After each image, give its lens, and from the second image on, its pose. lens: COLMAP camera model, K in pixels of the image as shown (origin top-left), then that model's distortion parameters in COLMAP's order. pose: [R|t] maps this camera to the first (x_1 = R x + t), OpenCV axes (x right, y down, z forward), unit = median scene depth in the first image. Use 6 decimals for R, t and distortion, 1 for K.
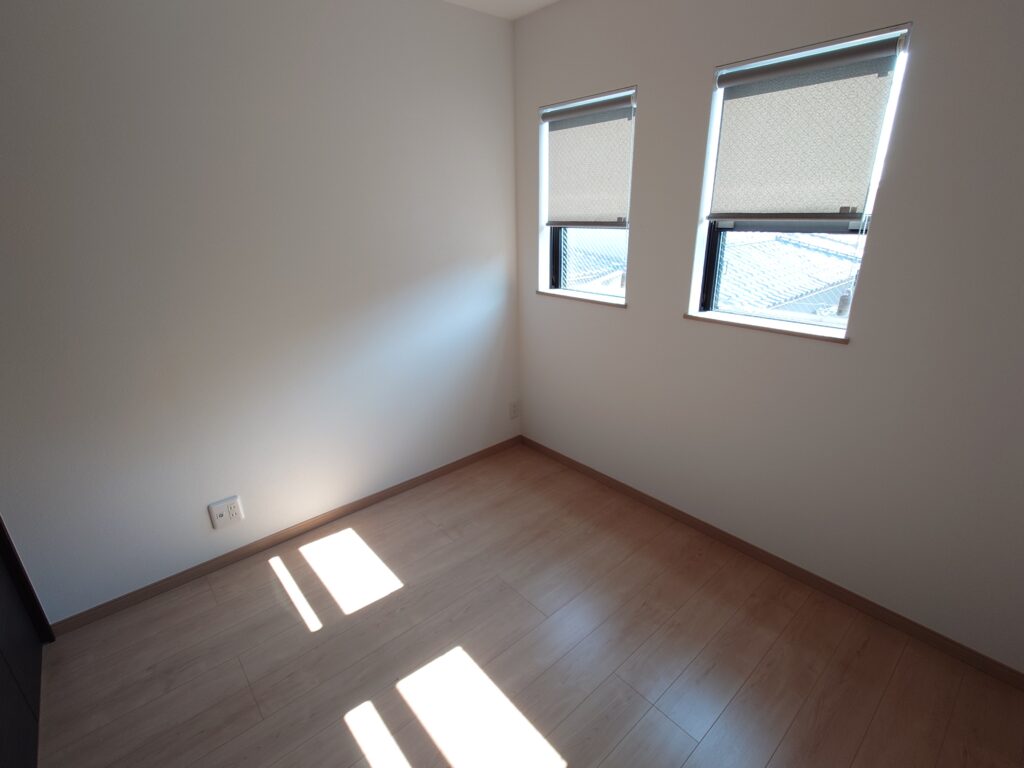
lens RADIAL K [[485.3, 0, 505.3], [0, 485.3, 382.5], [0, 0, 1]] dist [-0.001042, 0.000796]
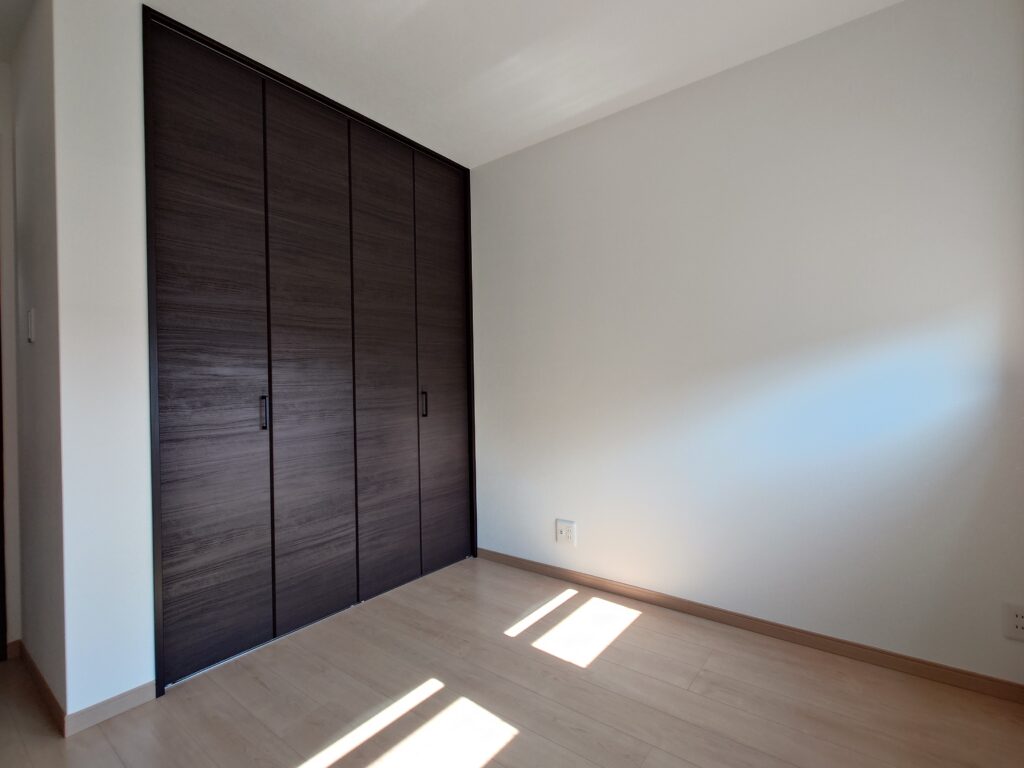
lens RADIAL K [[485.3, 0, 510.1], [0, 485.3, 378.0], [0, 0, 1]] dist [-0.001042, 0.000796]
pose [[0.202164, 0.001955, -0.979350, 0.616456], [-0.328433, 0.942224, -0.065917, 0.035506], [0.922638, 0.334977, 0.191126, 0.553764]]
